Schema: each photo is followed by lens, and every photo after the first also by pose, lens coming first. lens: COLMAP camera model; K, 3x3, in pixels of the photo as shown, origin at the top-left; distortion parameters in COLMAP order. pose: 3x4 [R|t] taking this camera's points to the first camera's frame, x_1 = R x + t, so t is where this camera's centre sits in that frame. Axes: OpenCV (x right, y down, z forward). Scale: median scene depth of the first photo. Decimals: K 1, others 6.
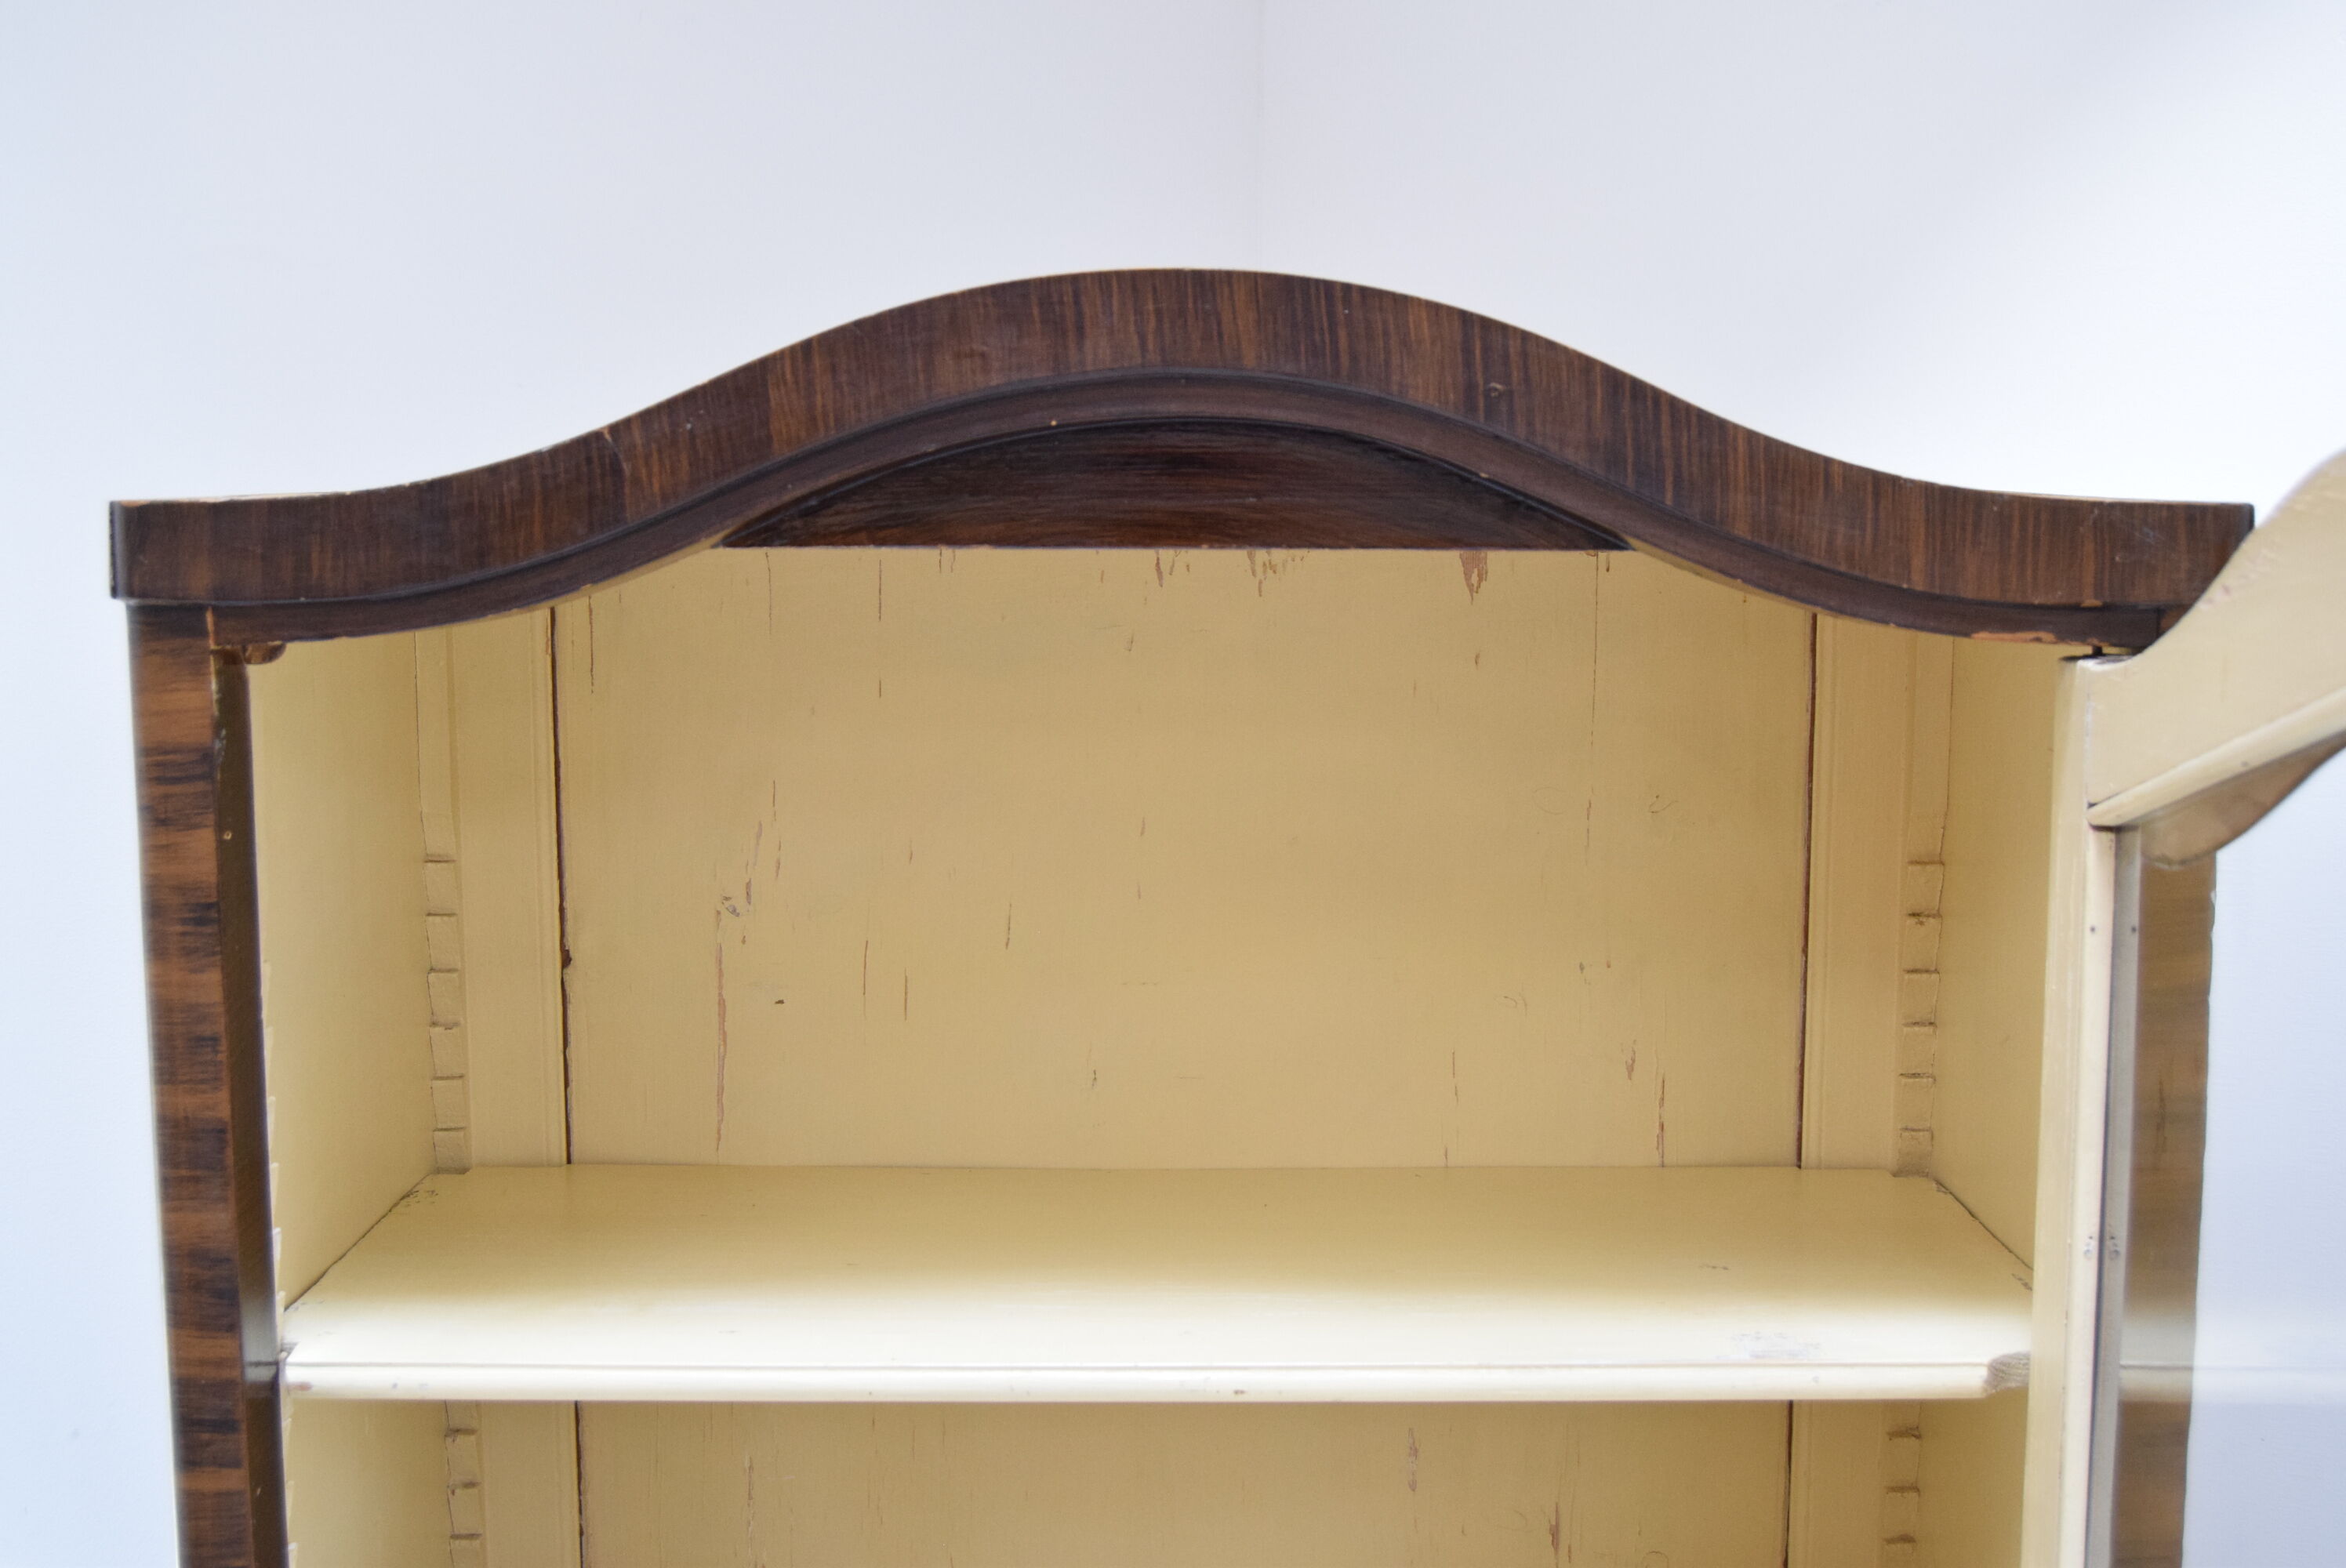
lens RADIAL K [[2699.6, 0, 1182.1], [0, 2699.6, 762.7], [0, 0, 1]] dist [-0.059176, 0.000000]
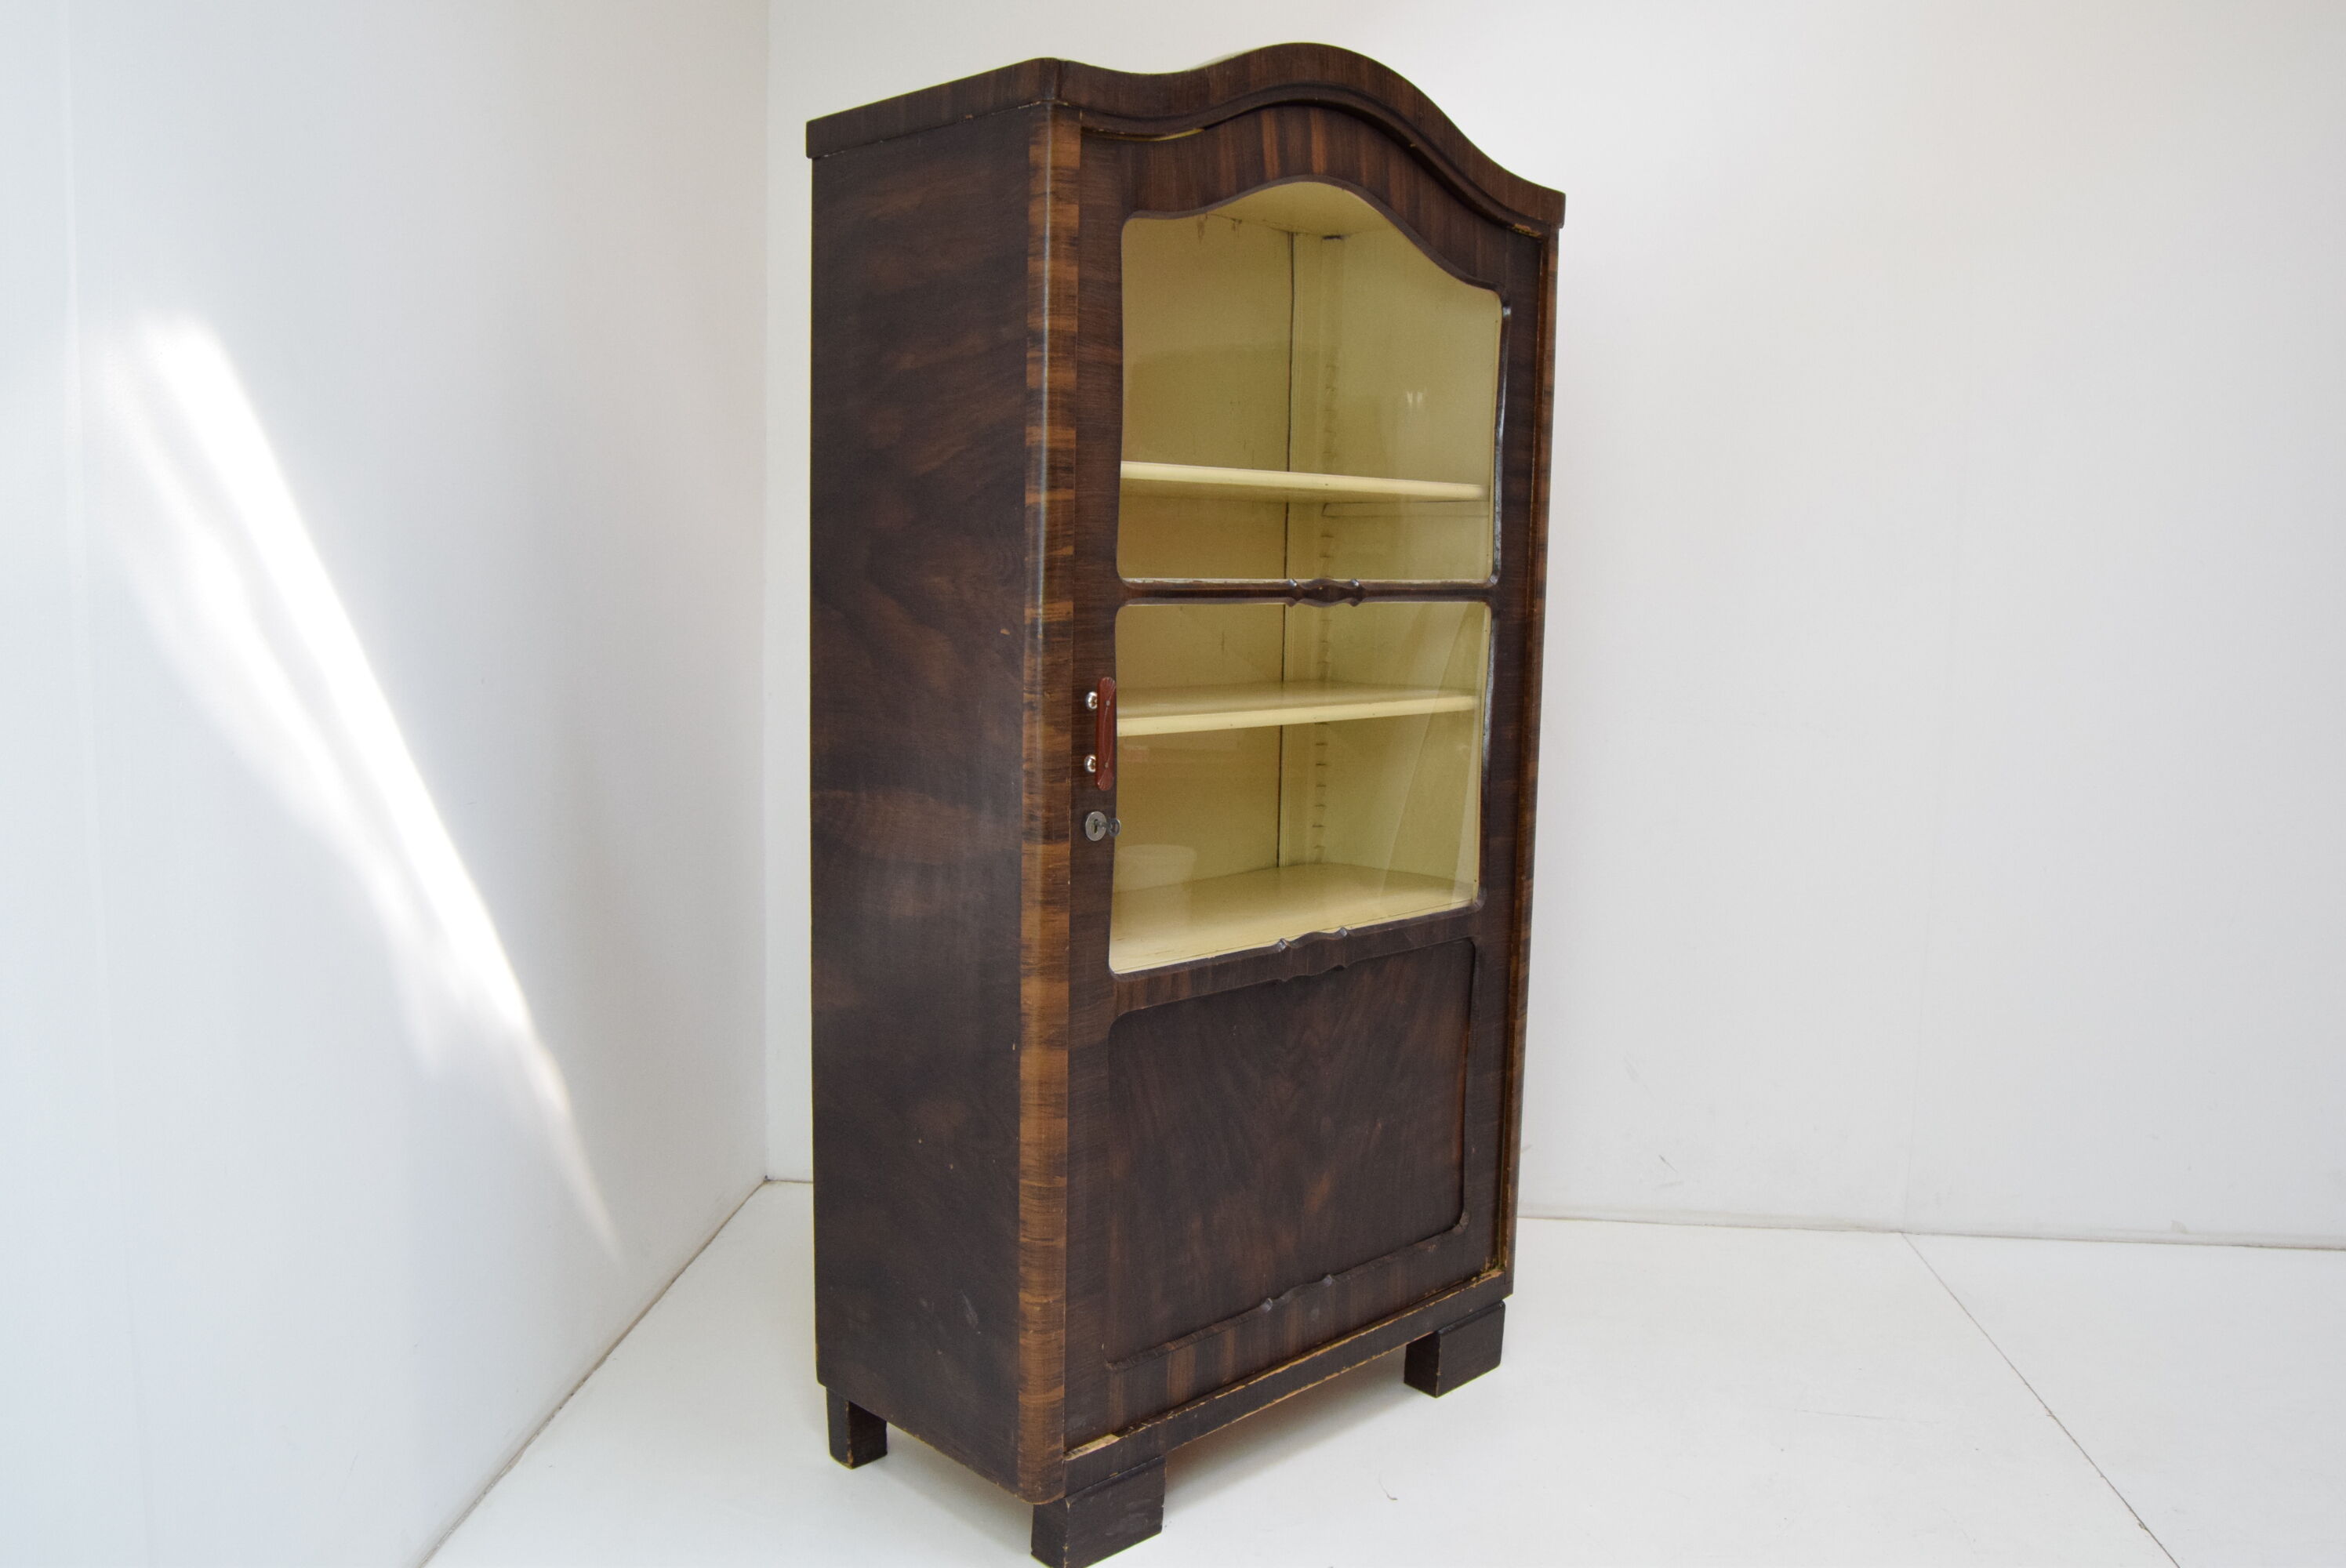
lens RADIAL K [[1856.8, 0, 1171.6], [0, 1856.8, 781.3], [0, 0, 1]] dist [-0.088497, 0.016756]
pose [[0.710106, -0.071801, 0.700424, -1.486680], [0.061742, 0.997305, 0.039639, 0.475461], [-0.701382, 0.015098, 0.712625, -0.204482]]
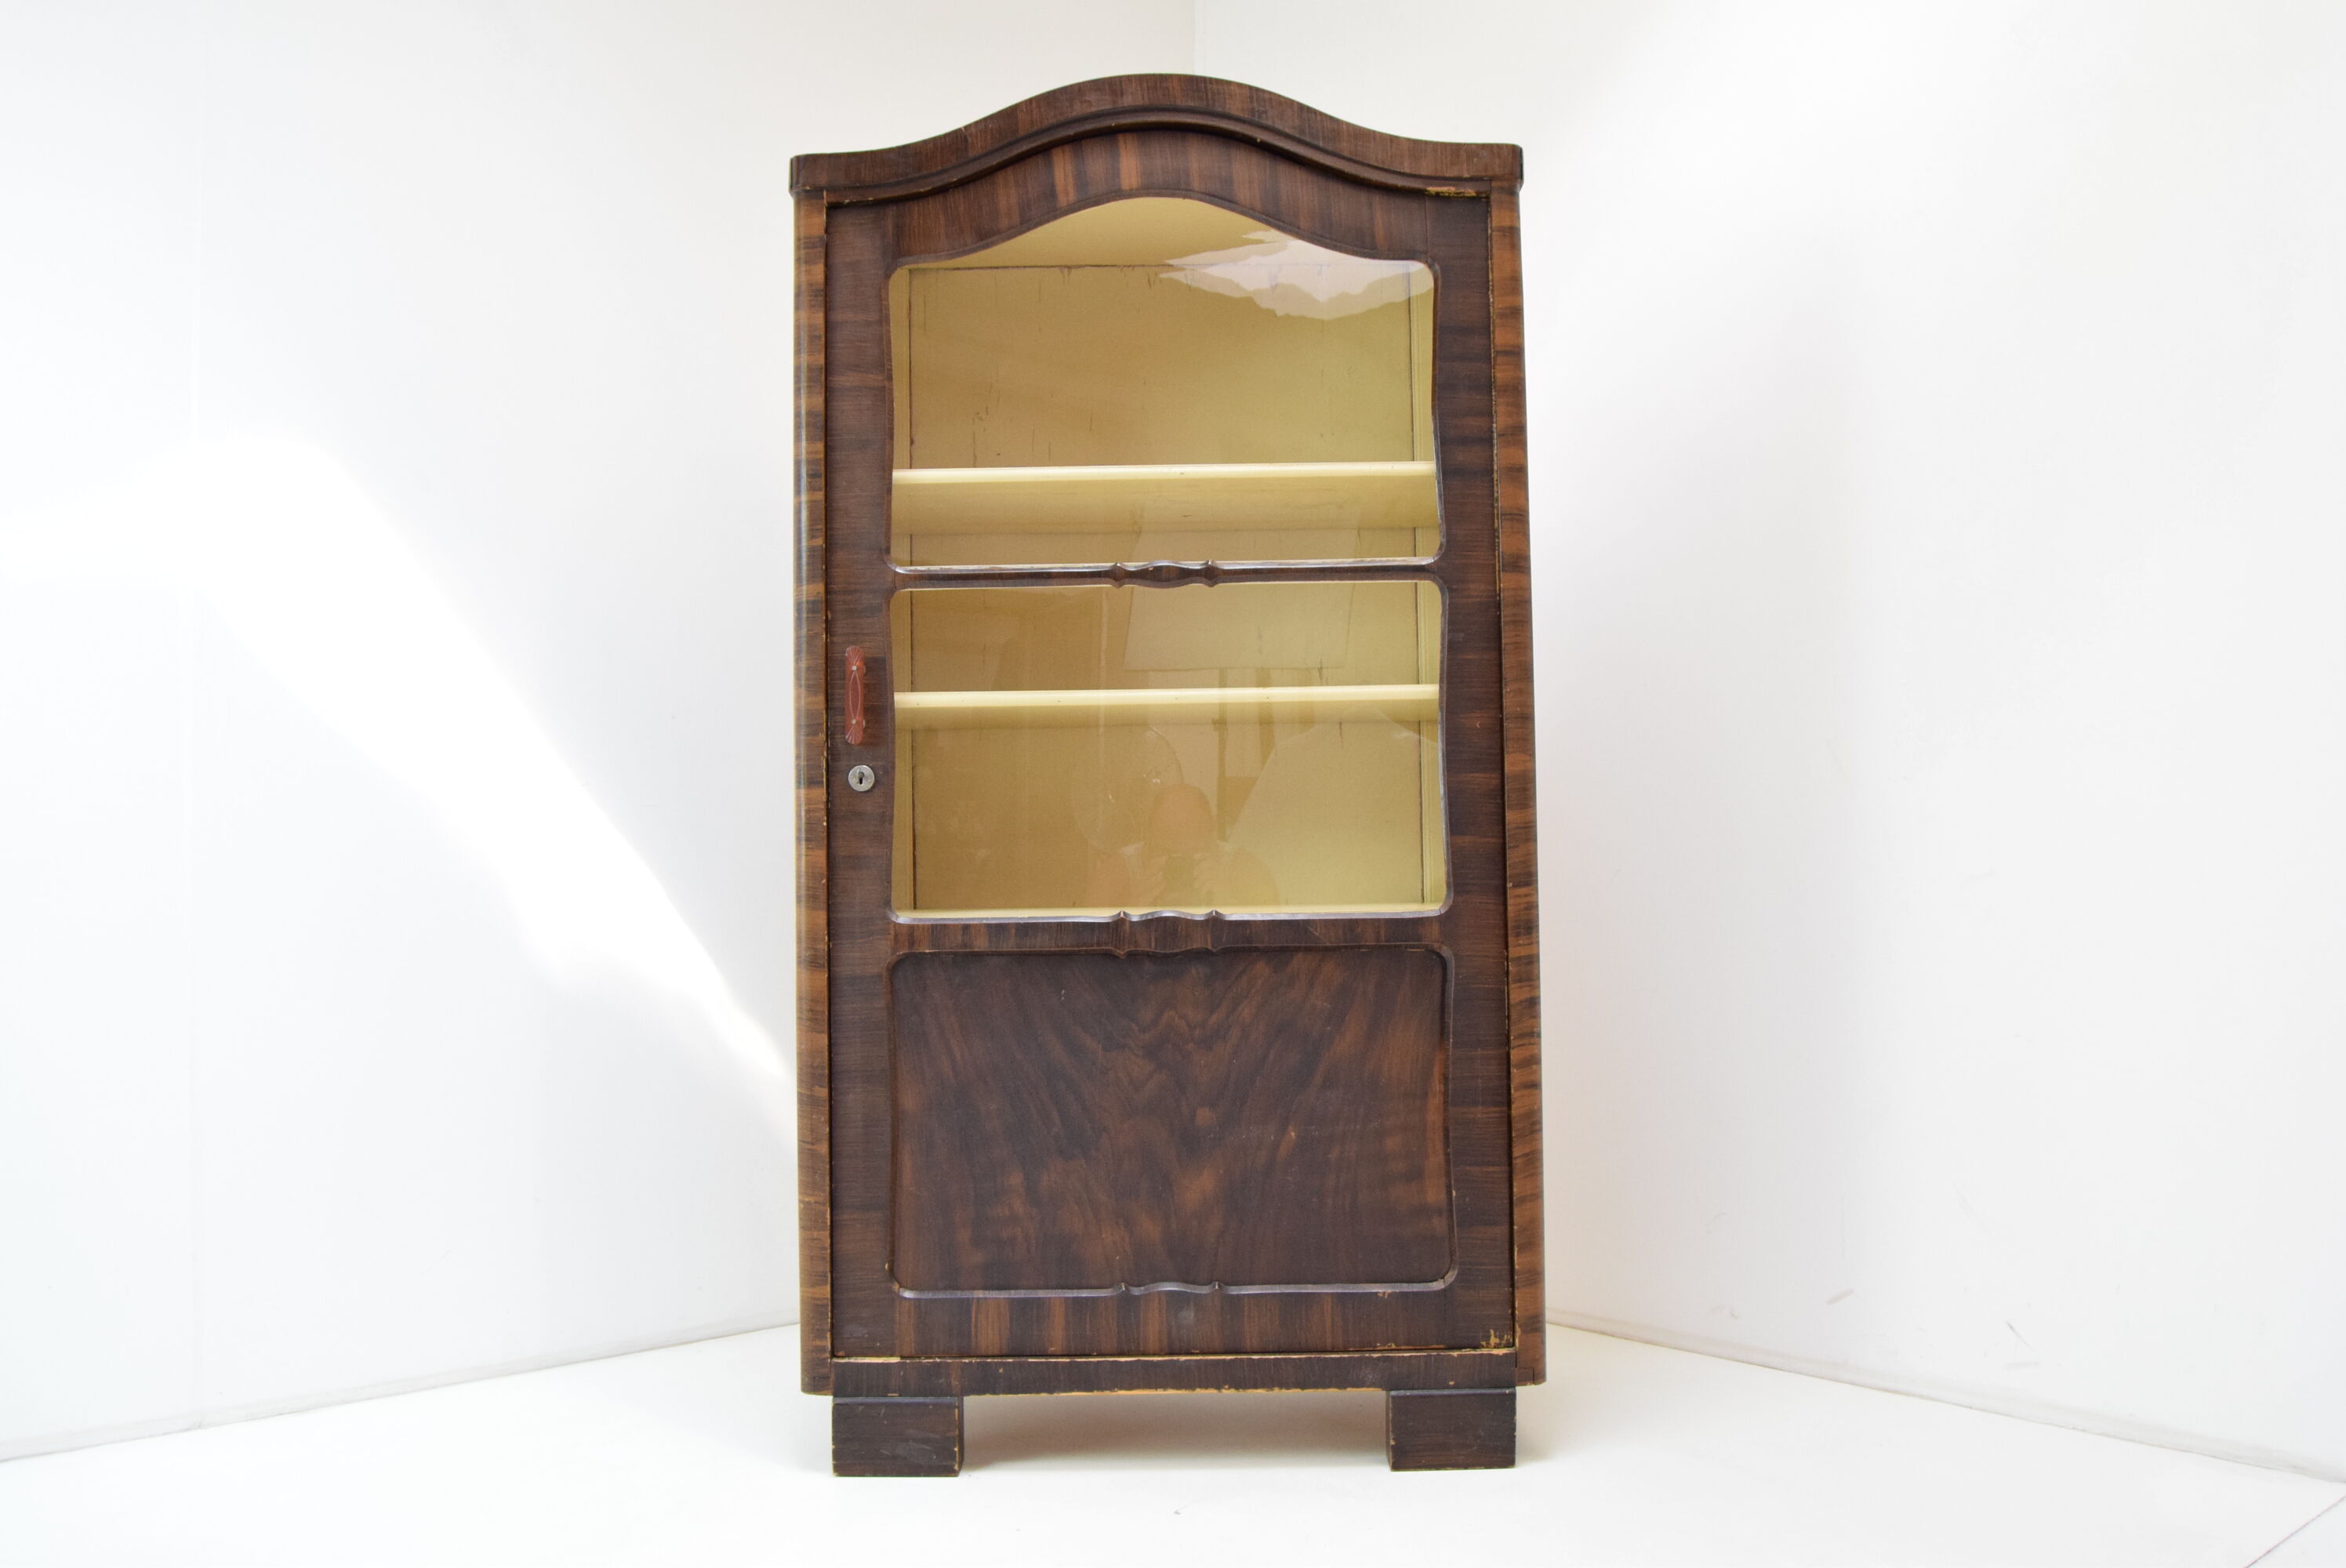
lens RADIAL K [[1918.4, 0, 1169.3], [0, 1918.4, 784.2], [0, 0, 1]] dist [-0.080227, 0.017284]
pose [[0.999896, -0.014301, 0.002046, -0.000420], [0.014444, 0.986703, -0.161889, 0.924701], [0.000296, 0.161902, 0.986807, -0.941740]]
